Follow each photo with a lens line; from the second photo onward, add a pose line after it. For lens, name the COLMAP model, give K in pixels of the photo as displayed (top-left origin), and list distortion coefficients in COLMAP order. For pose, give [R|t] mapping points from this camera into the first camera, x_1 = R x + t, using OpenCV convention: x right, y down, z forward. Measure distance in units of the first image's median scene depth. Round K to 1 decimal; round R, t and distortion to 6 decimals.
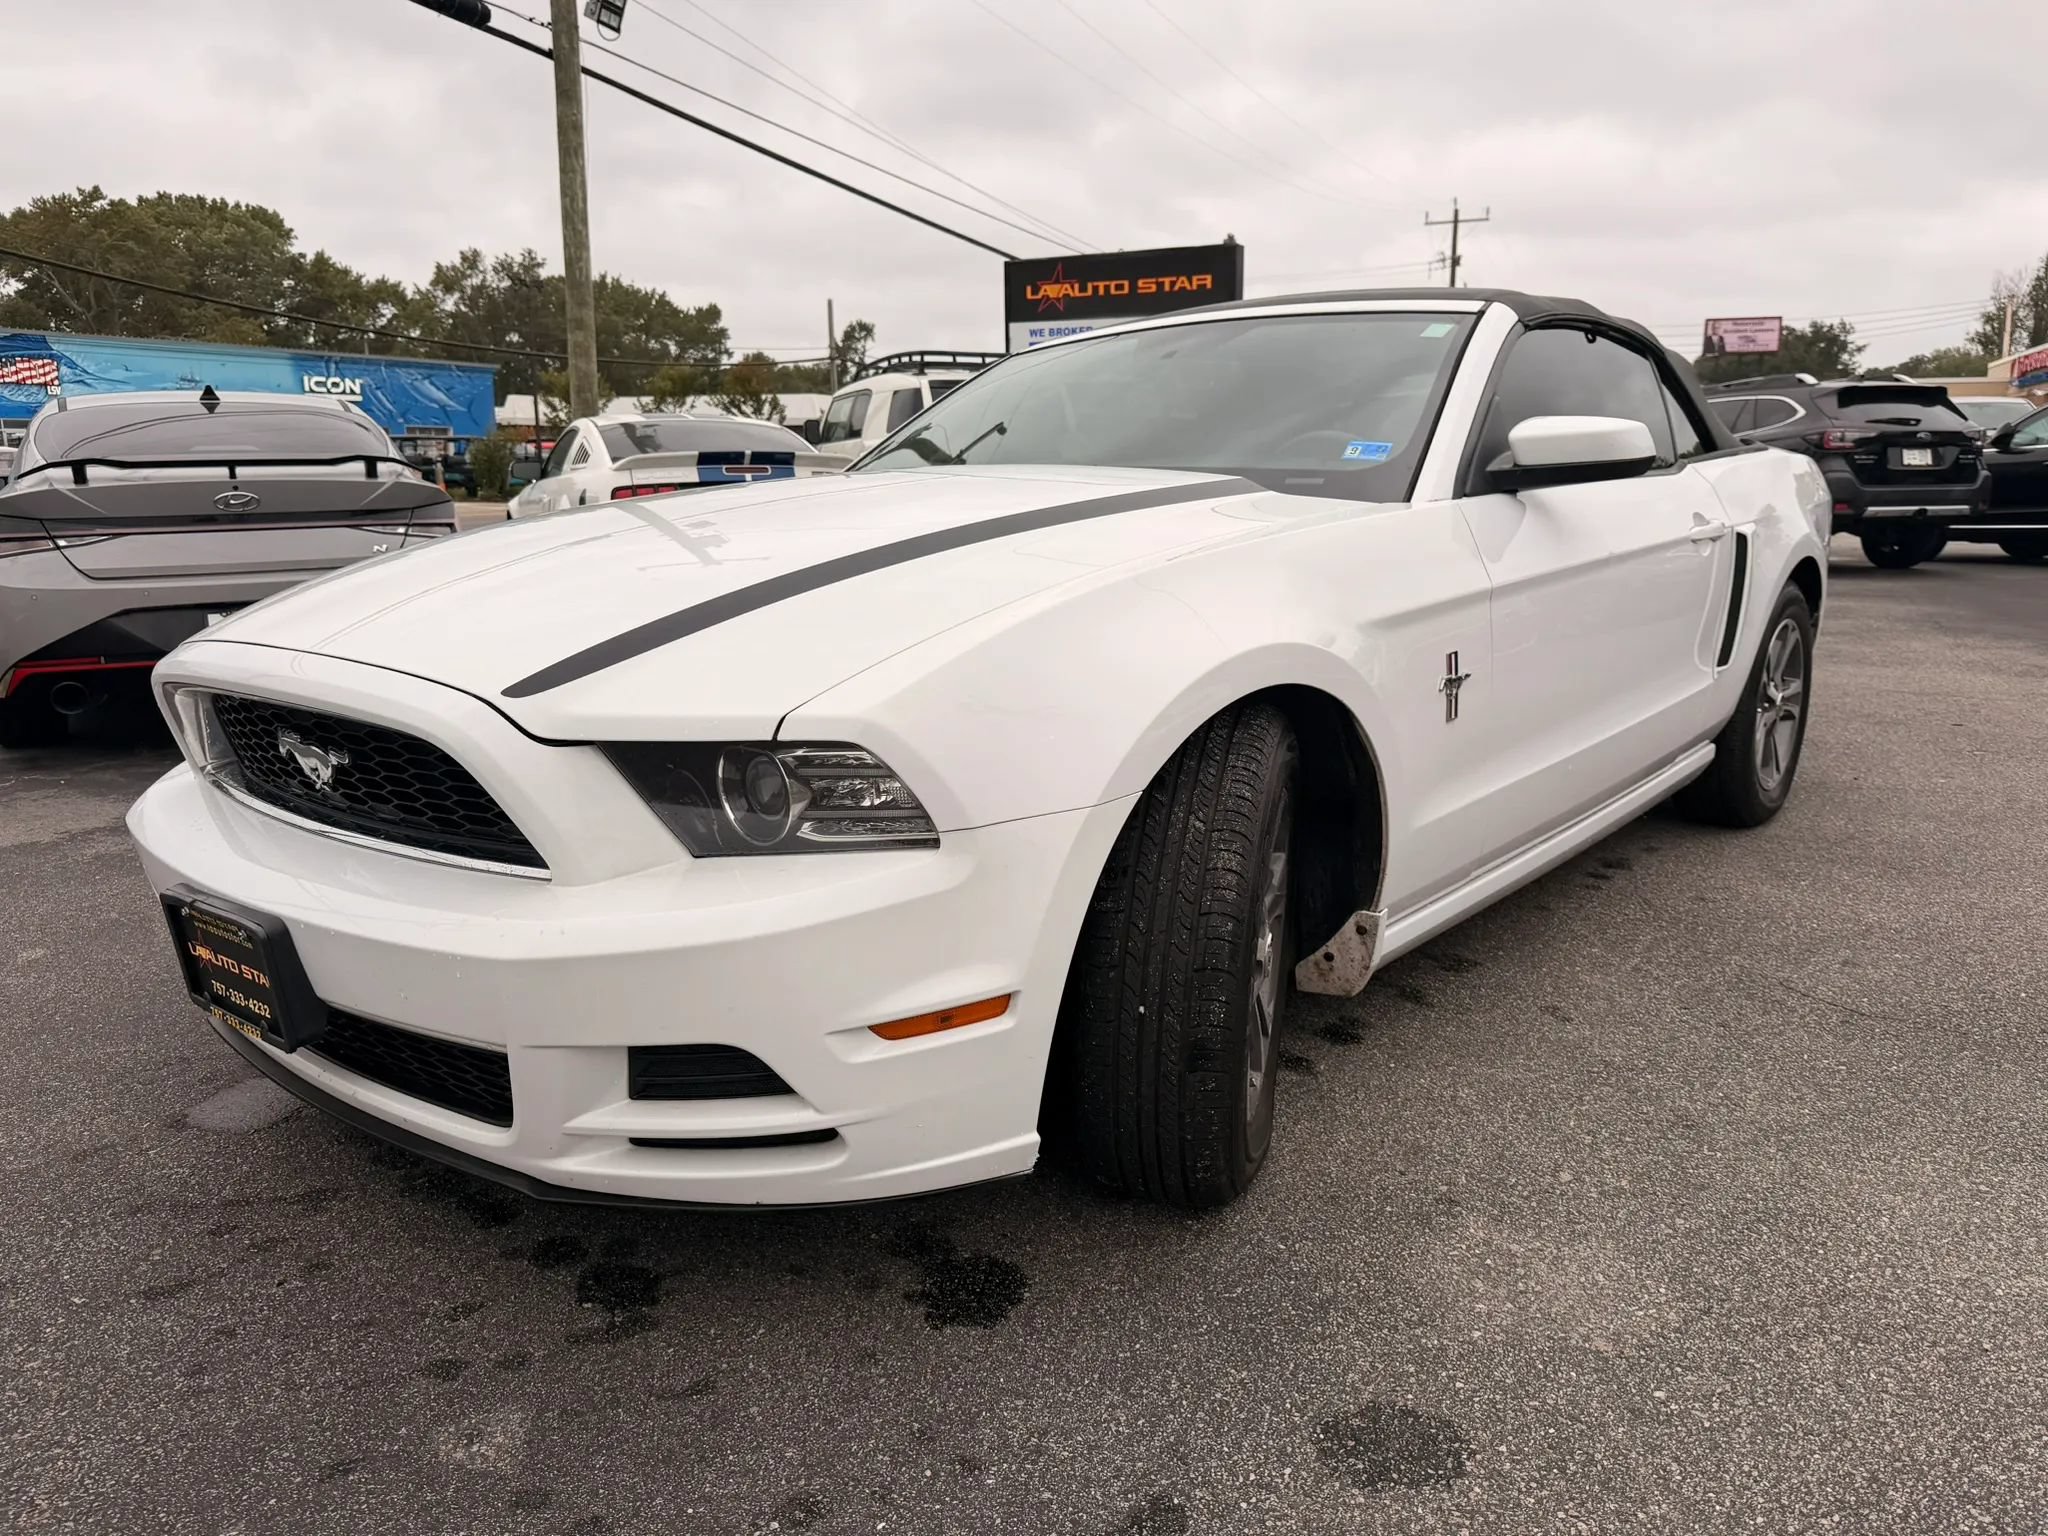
lens RADIAL K [[1523.6, 0, 1024.3], [0, 1523.6, 782.3], [0, 0, 1]] dist [0.037511, -0.058876]
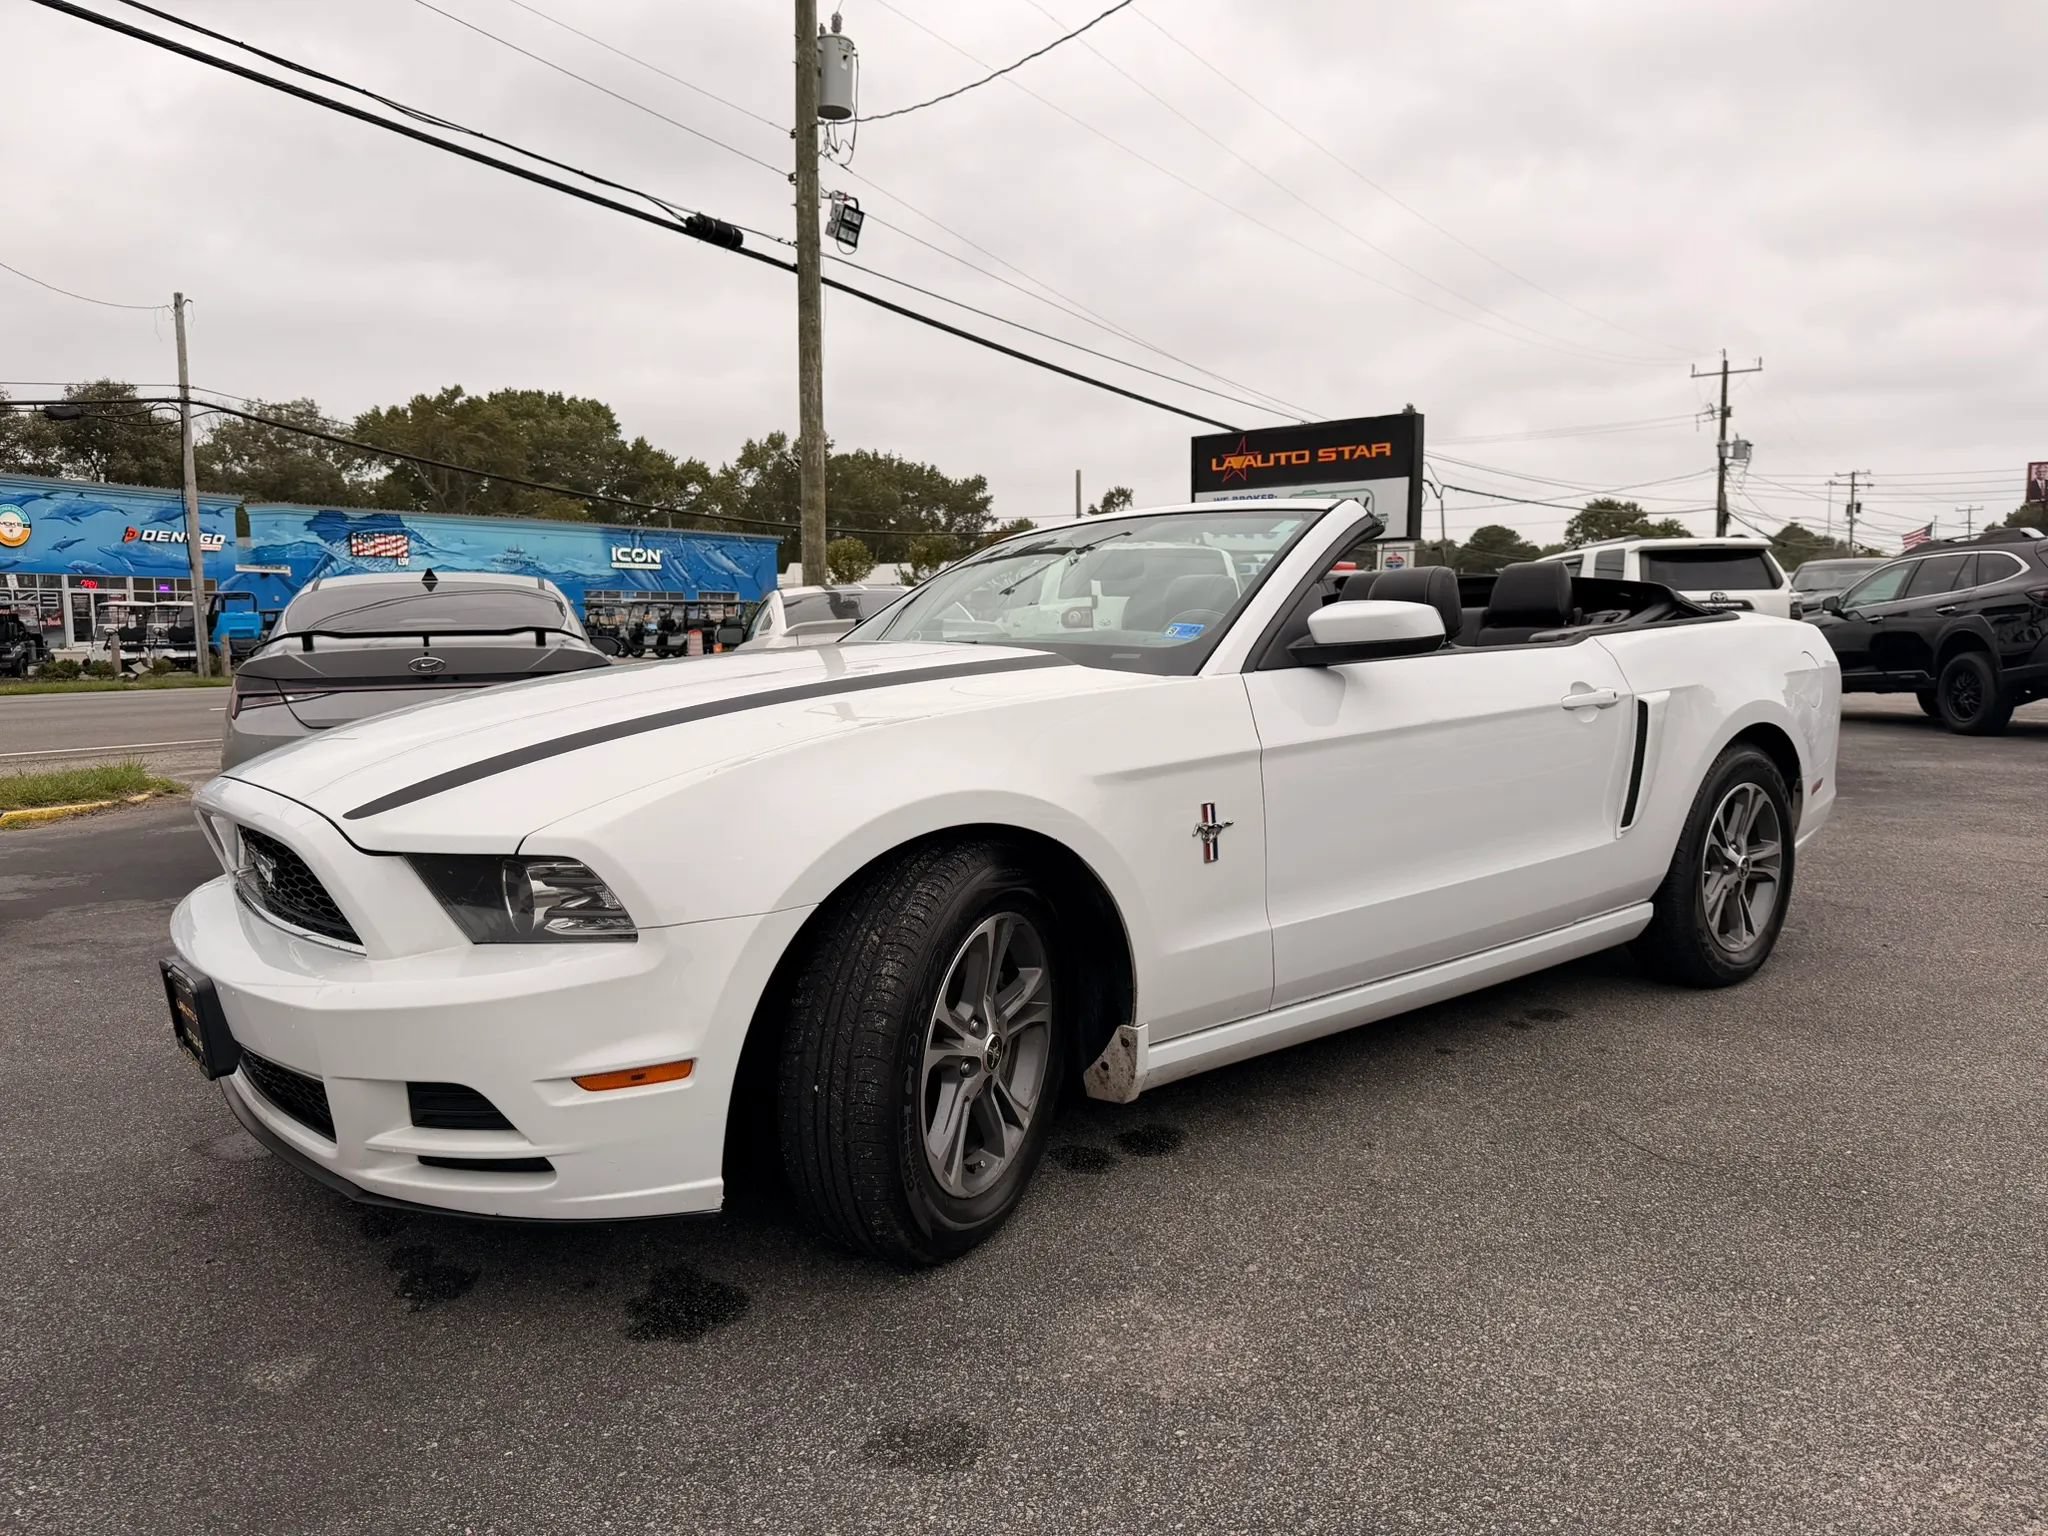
lens RADIAL K [[1554.2, 0, 1024.0], [0, 1554.2, 768.0], [0, 0, 1]] dist [0.093288, -0.144824]
pose [[0.978506, 0.014691, -0.205695, 0.102782], [-0.037083, 0.993735, -0.105434, 0.004754], [0.202858, 0.110796, 0.972920, -0.048412]]
